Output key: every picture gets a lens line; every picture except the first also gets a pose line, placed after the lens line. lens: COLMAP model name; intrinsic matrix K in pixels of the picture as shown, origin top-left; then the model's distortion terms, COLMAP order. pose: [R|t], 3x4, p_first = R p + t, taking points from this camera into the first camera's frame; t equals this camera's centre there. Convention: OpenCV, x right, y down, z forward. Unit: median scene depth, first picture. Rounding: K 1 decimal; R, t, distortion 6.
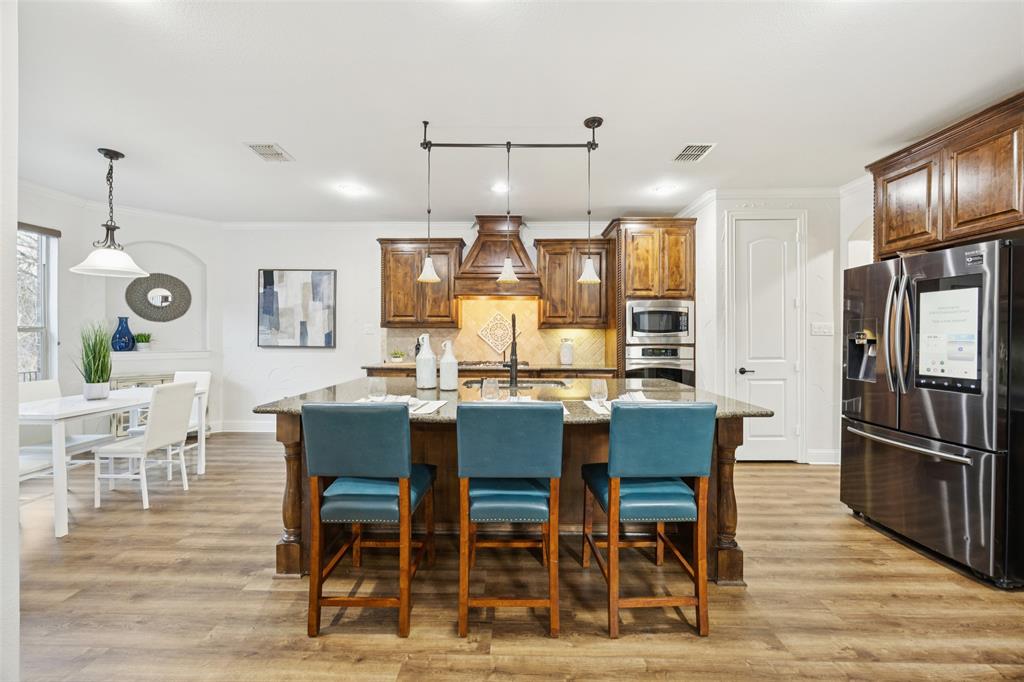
lens RADIAL K [[389.6, 0, 513.1], [0, 389.6, 336.1], [0, 0, 1]] dist [-0.000600, -0.000074]
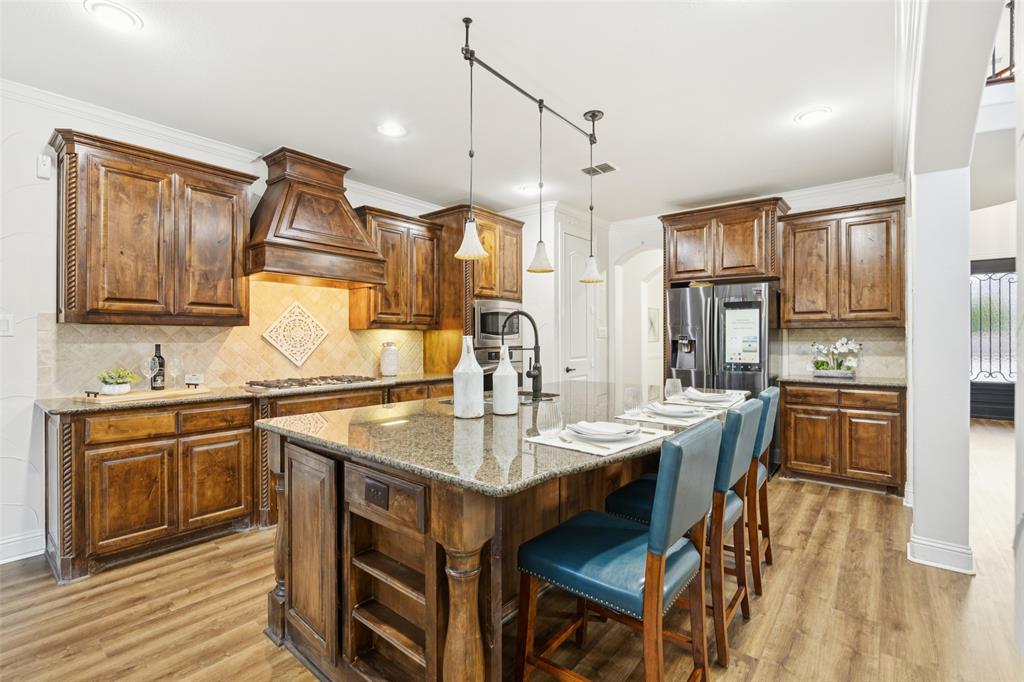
lens RADIAL K [[462.1, 0, 513.7], [0, 462.1, 338.8], [0, 0, 1]] dist [-0.008723, -0.000510]
pose [[0.617440, -0.003707, 0.786609, -0.487680], [0.003973, 0.999991, 0.001594, -0.001193], [-0.786608, 0.002141, 0.617449, 0.274720]]
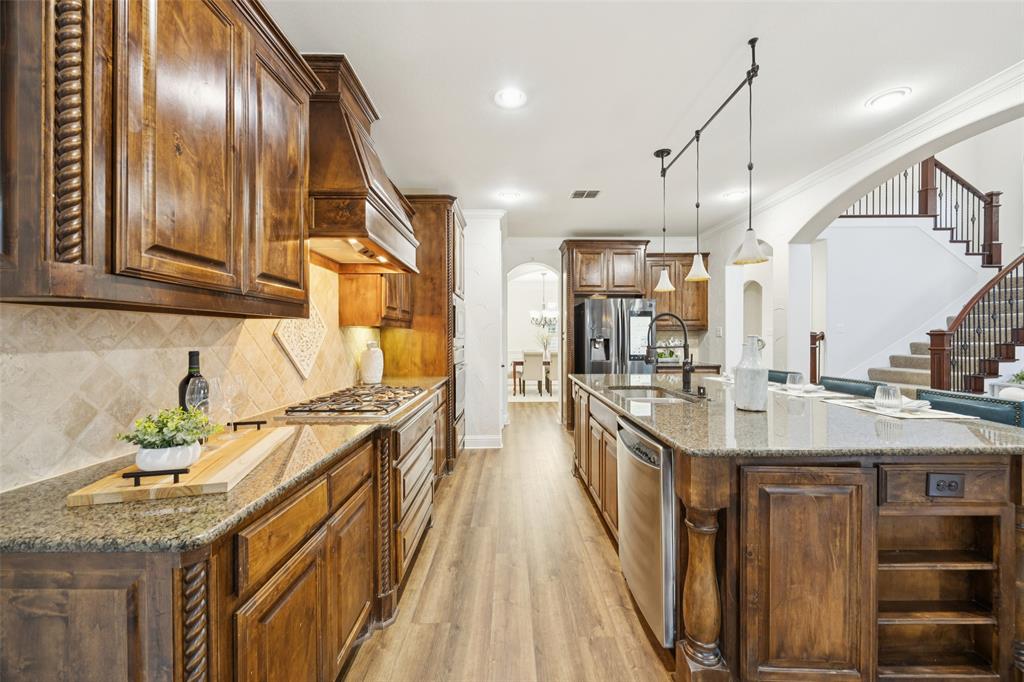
lens RADIAL K [[389.6, 0, 510.0], [0, 389.6, 337.3], [0, 0, 1]] dist [-0.000600, -0.000074]
pose [[-0.023003, -0.004624, 0.999725, -0.569198], [0.003098, 0.999984, 0.004697, -0.005028], [-0.999731, 0.003205, -0.022989, 0.895745]]
